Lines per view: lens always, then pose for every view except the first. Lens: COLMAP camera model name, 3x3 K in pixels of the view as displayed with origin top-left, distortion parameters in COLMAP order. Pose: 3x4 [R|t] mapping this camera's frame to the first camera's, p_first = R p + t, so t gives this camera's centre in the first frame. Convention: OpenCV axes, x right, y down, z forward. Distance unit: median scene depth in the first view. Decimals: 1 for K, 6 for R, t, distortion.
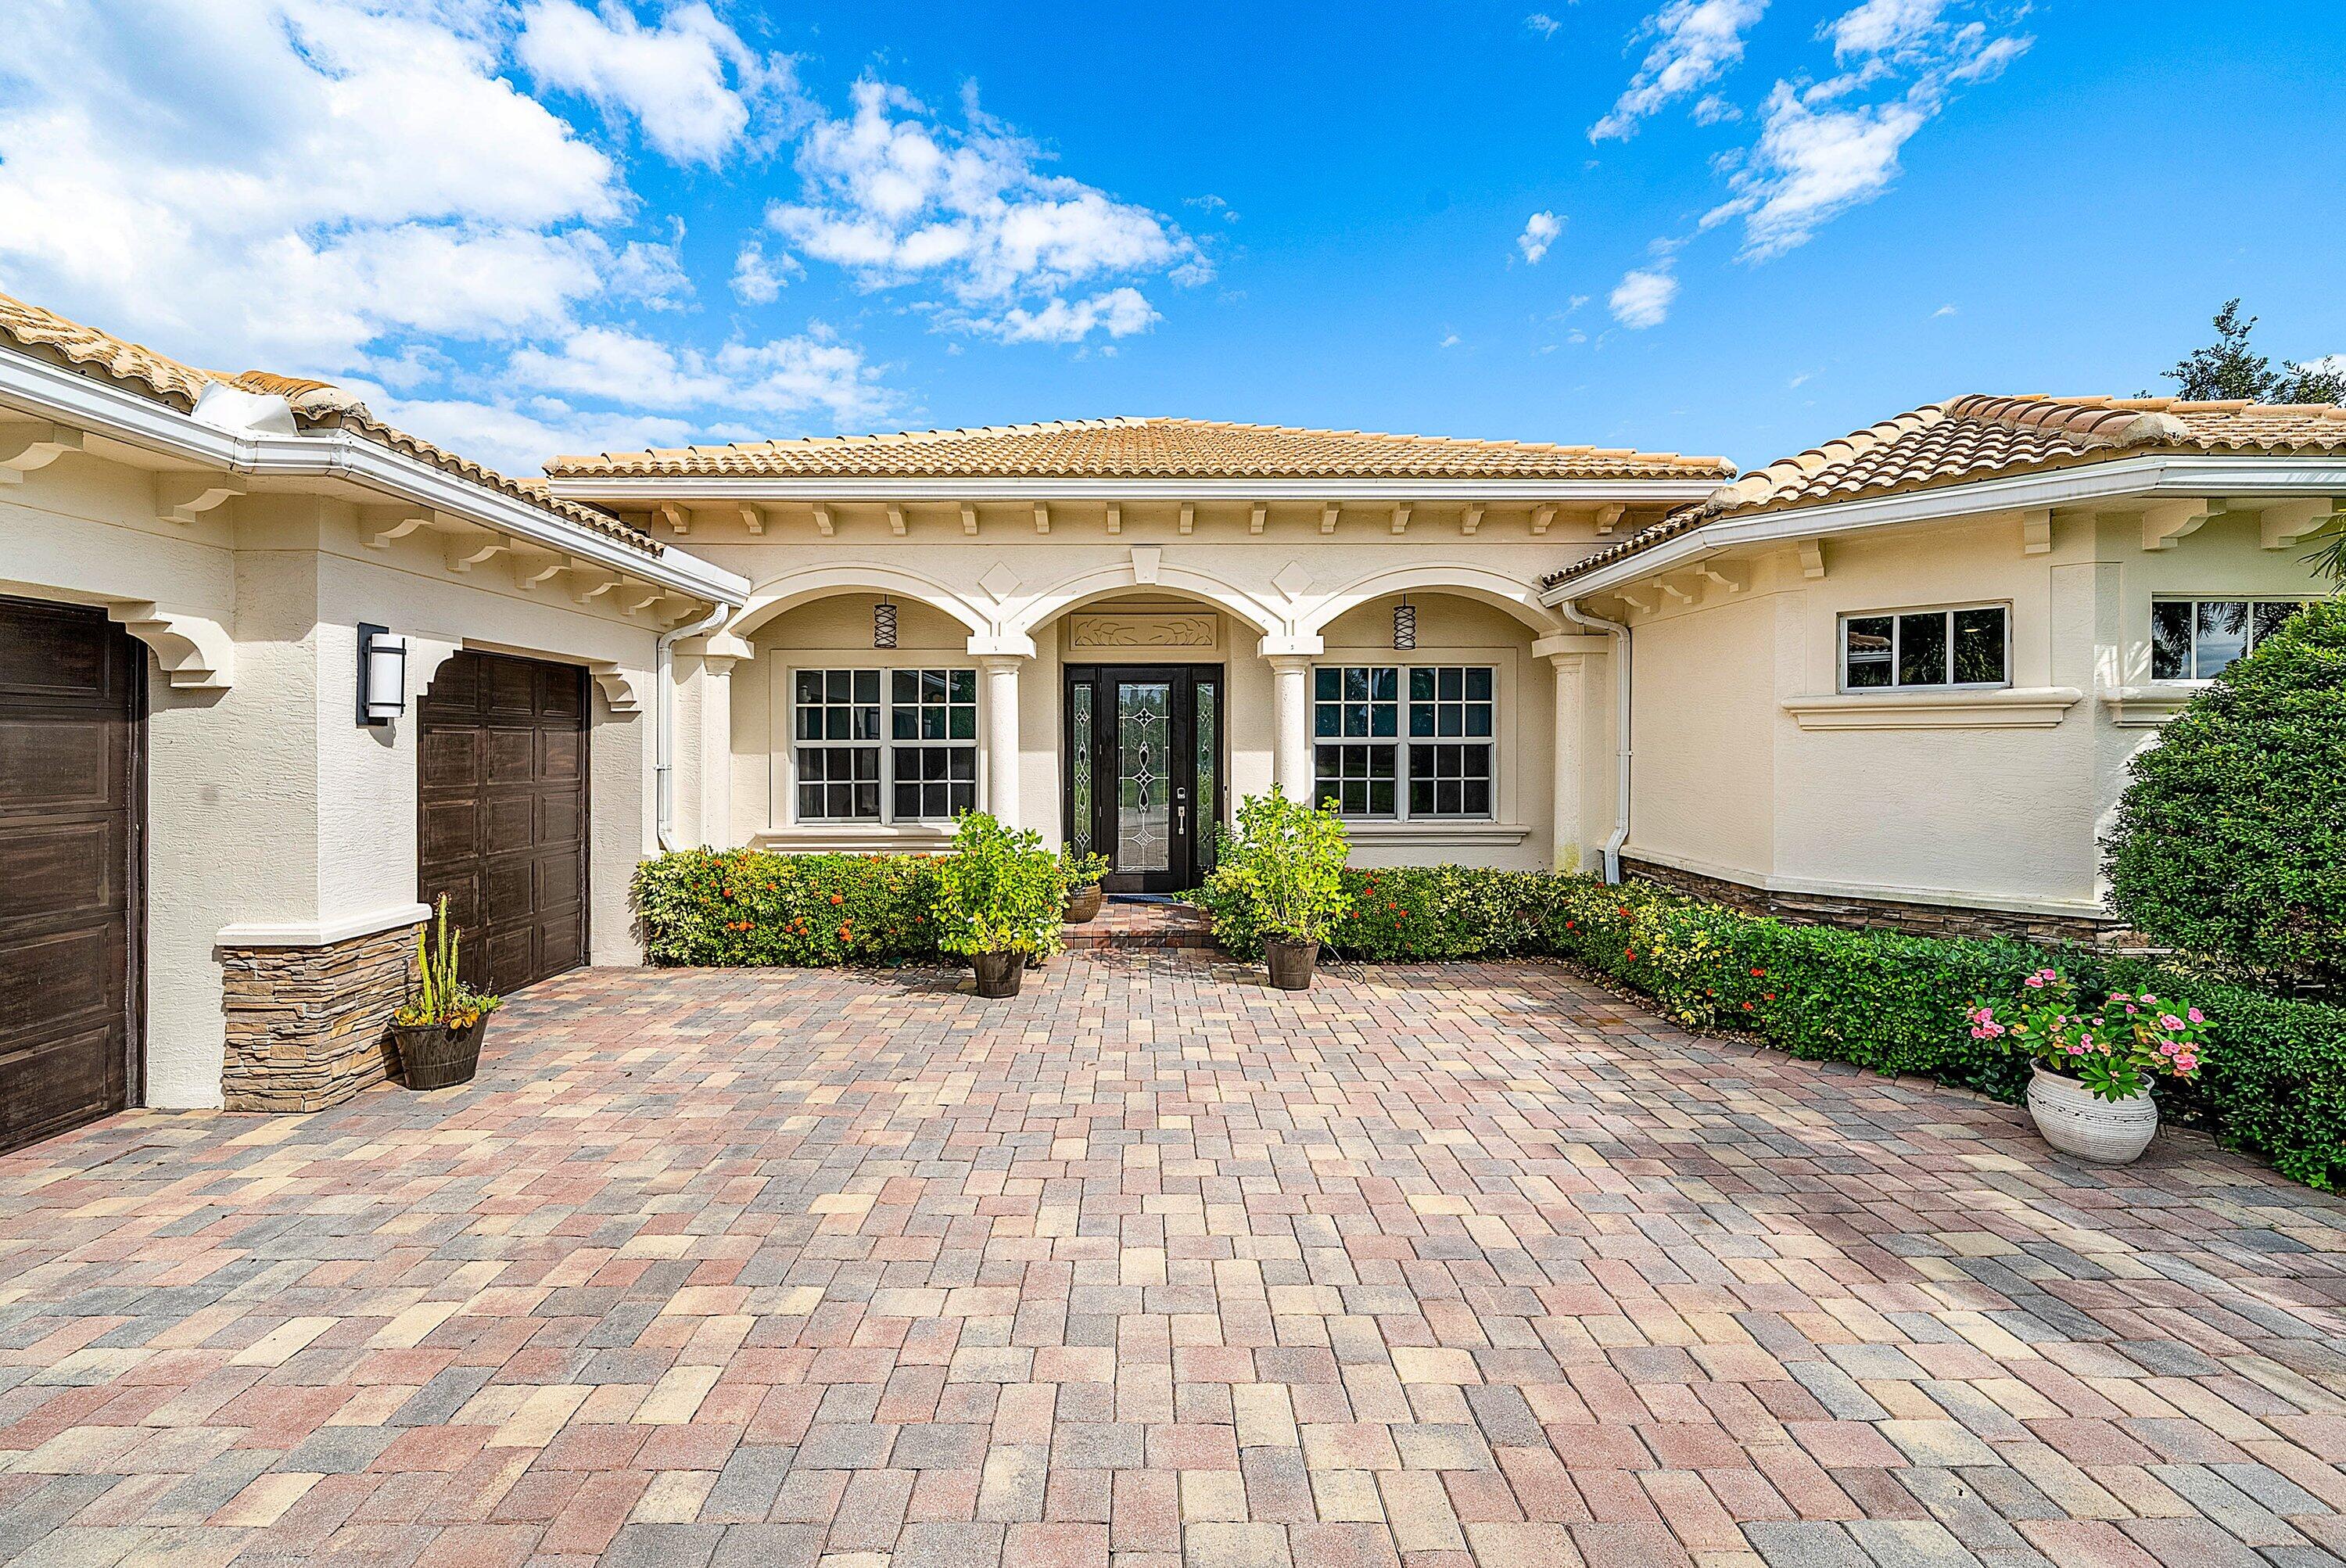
lens RADIAL K [[976.0, 0, 1141.7], [0, 976.0, 748.6], [0, 0, 1]] dist [-0.001041, -0.000064]
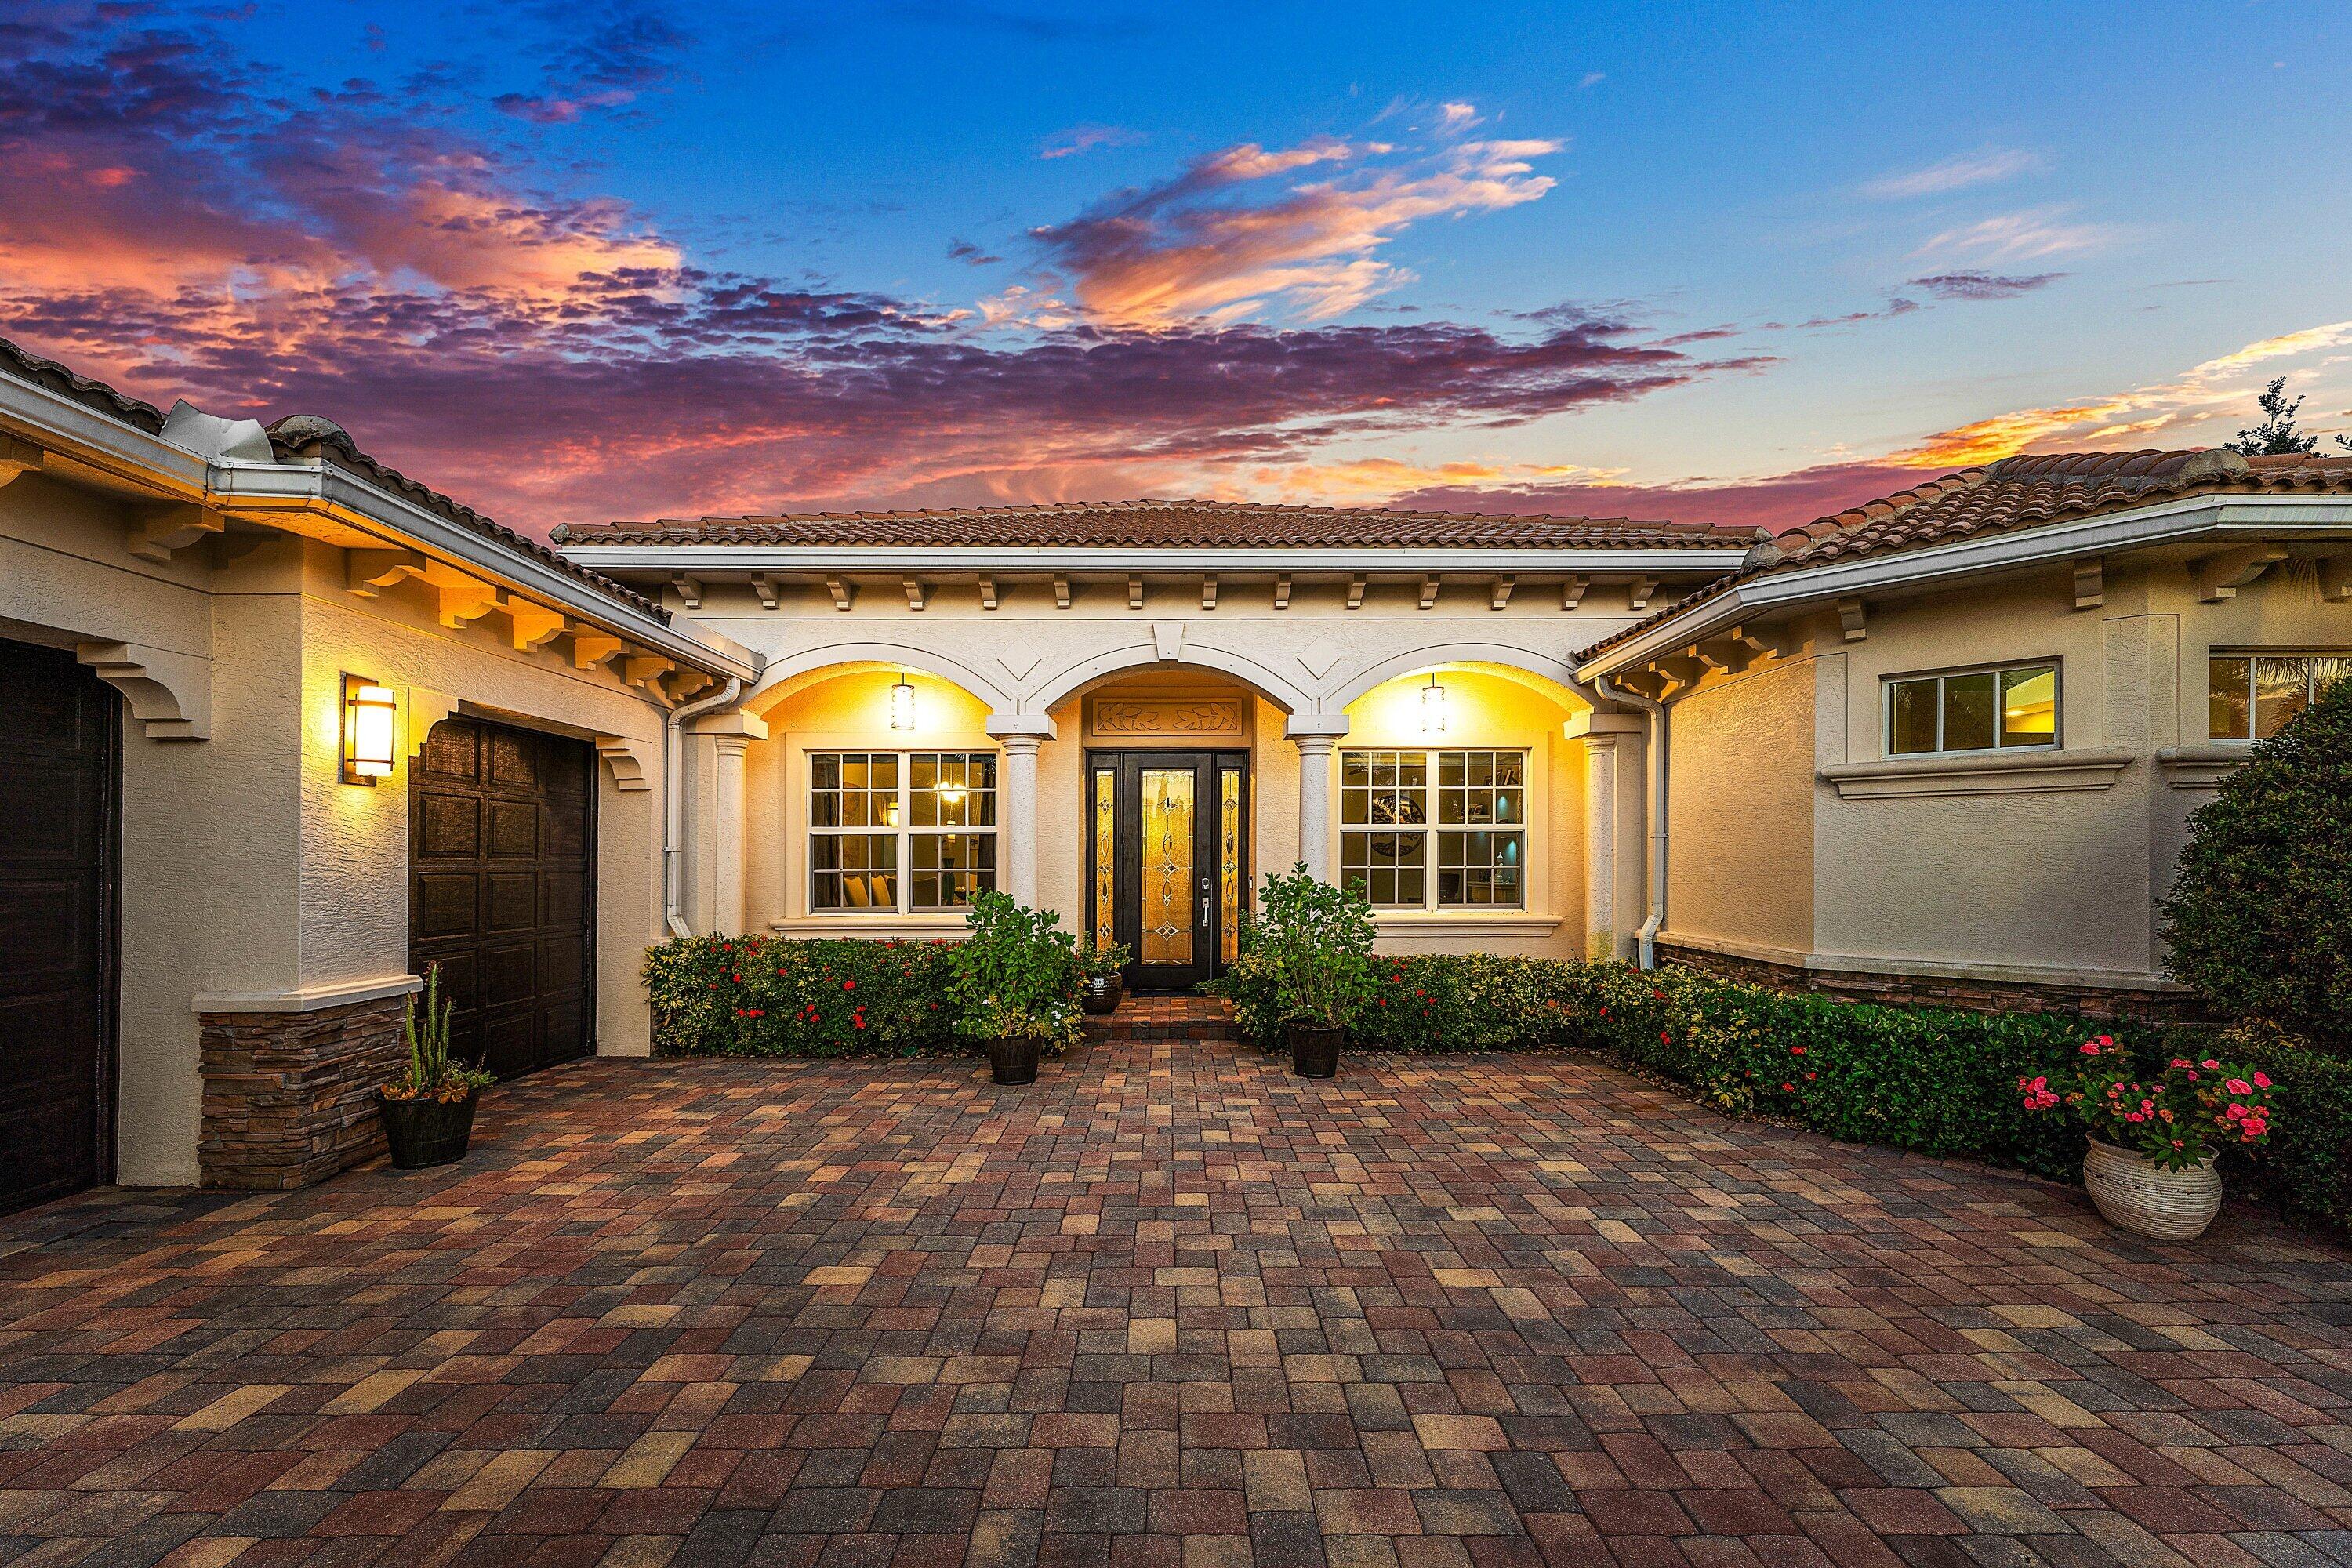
lens RADIAL K [[985.7, 0, 1171.7], [0, 985.7, 848.2], [0, 0, 1]] dist [0.001595, 0.000208]
pose [[0.999992, 0.003820, 0.001105, 0.012475], [-0.003806, 0.999915, -0.012432, 0.050869], [-0.001153, 0.012427, 0.999922, 0.027846]]
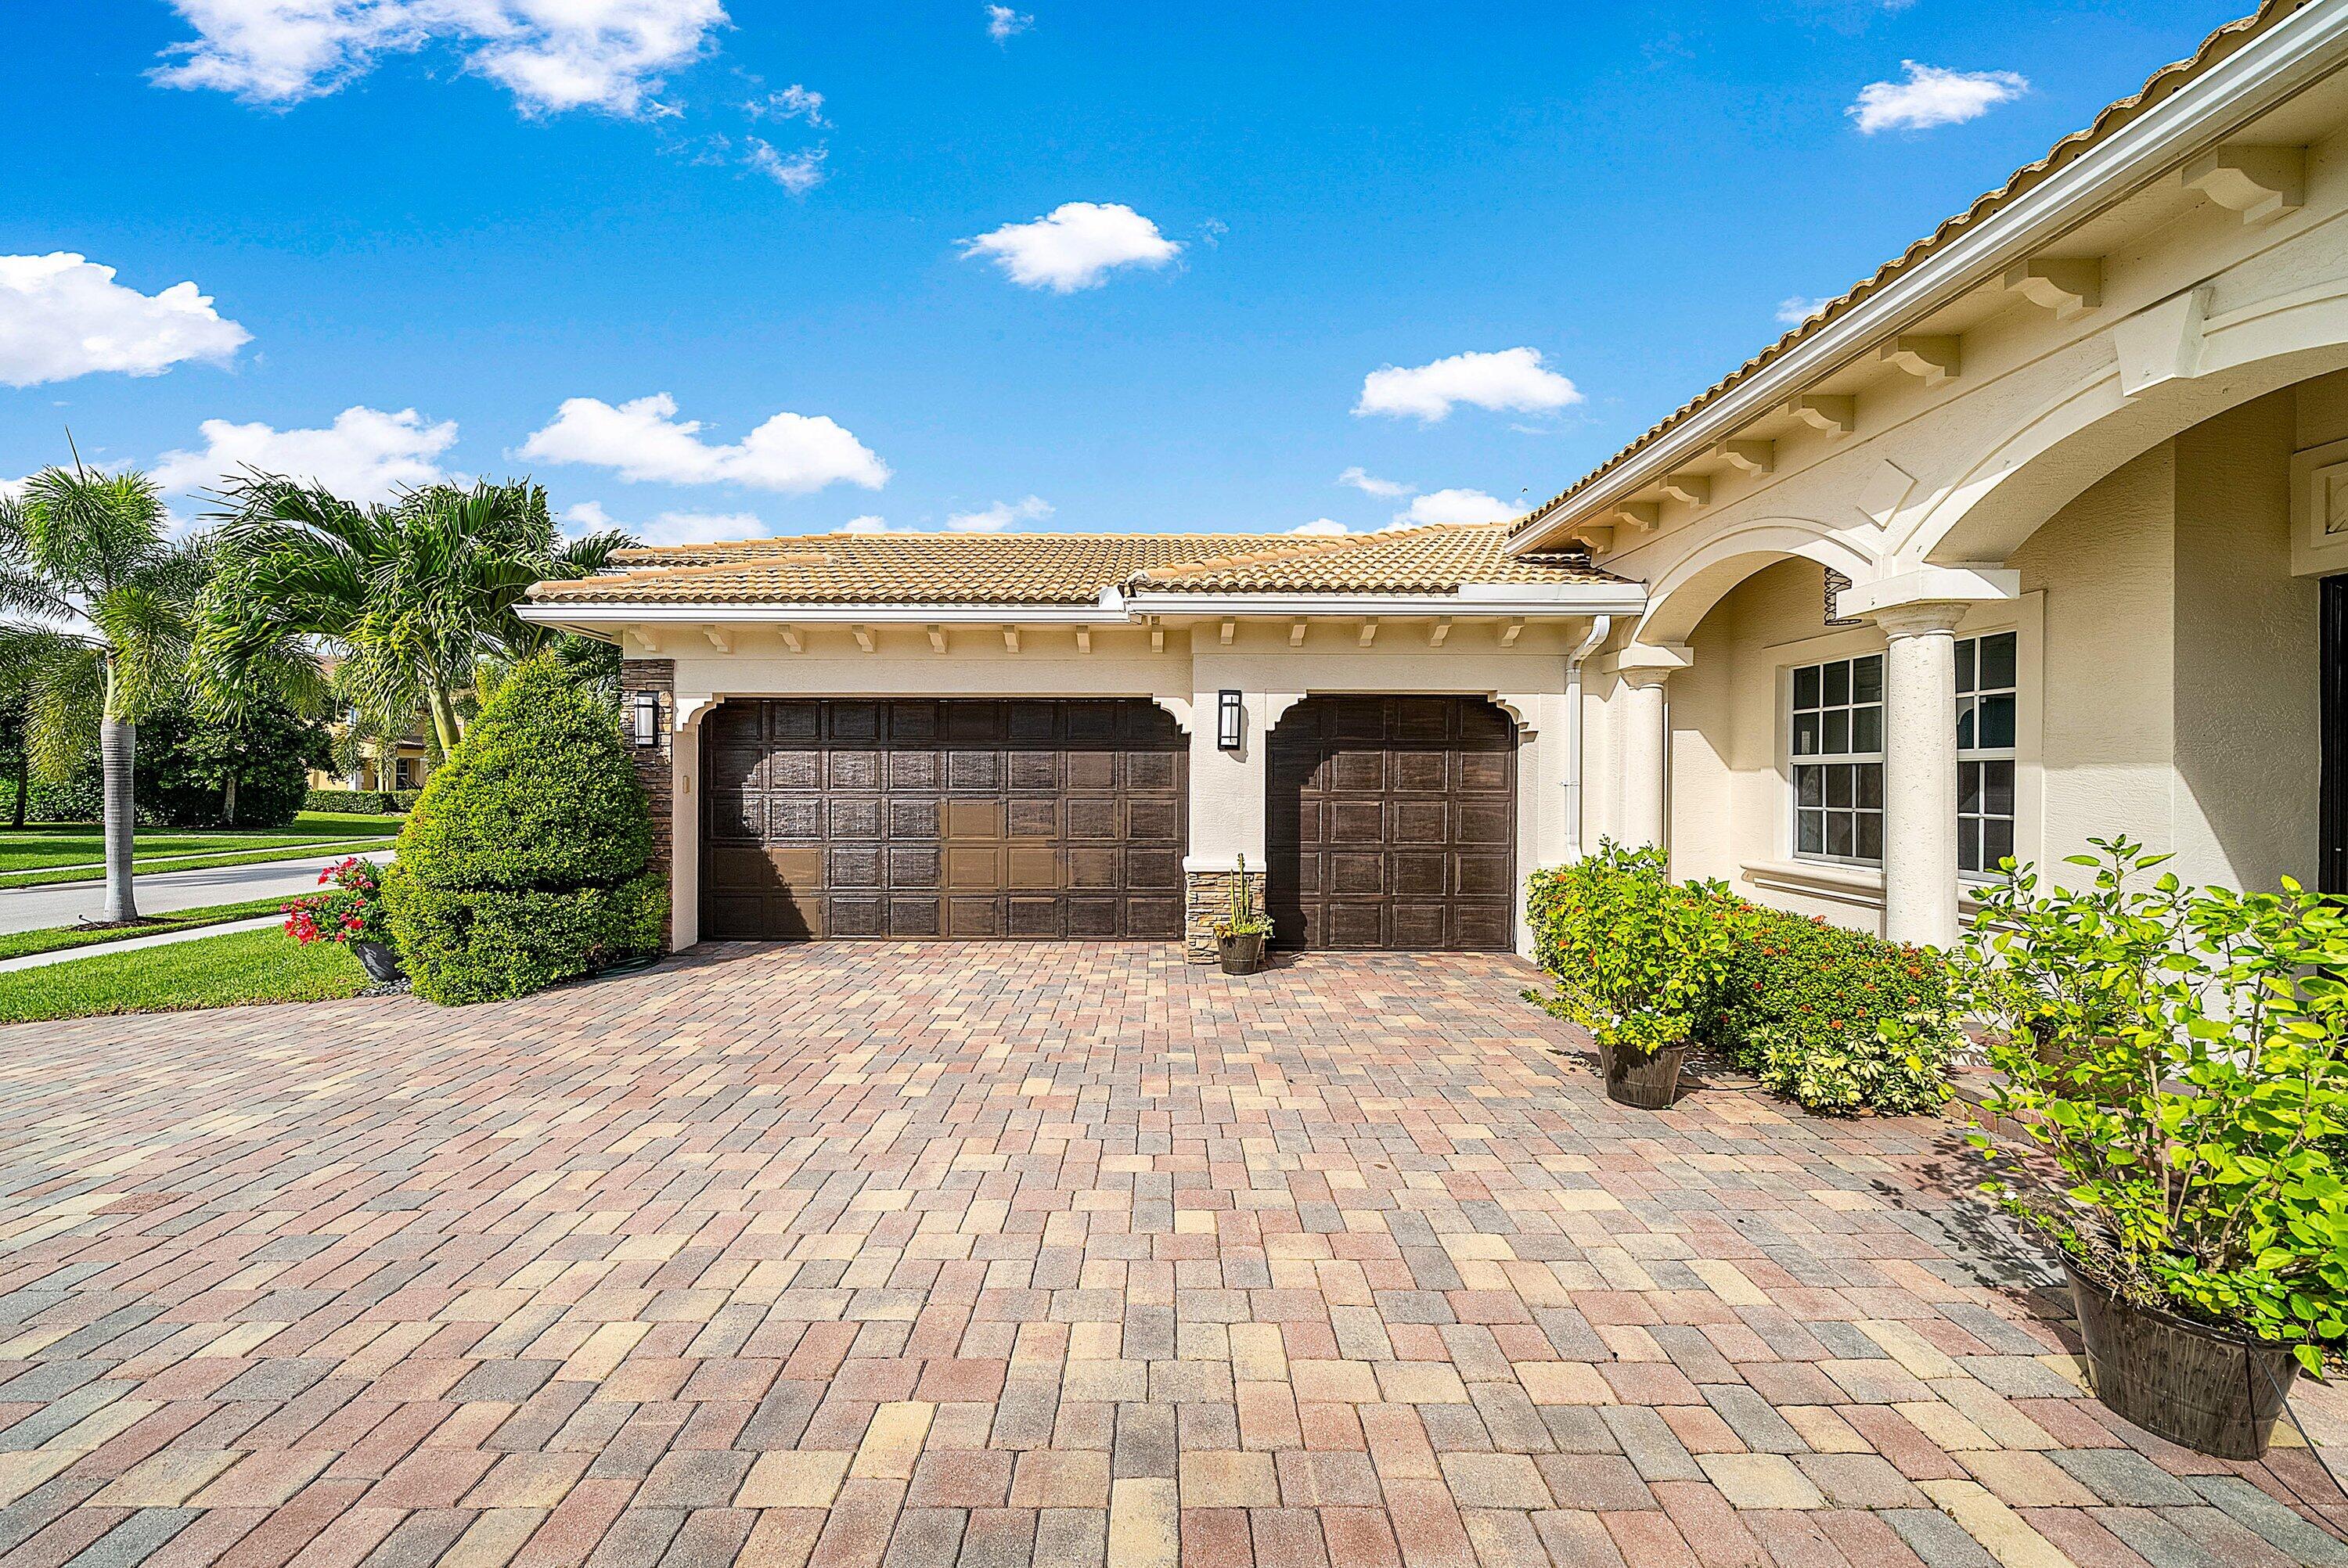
lens RADIAL K [[832.4, 0, 1174.0], [0, 832.4, 784.0], [0, 0, 1]] dist [-0.001442, -0.000068]
pose [[-0.009647, 0.018404, -0.999784, 0.723378], [-0.005688, 0.999813, 0.018459, 0.010593], [0.999937, 0.005865, -0.009541, 1.002207]]
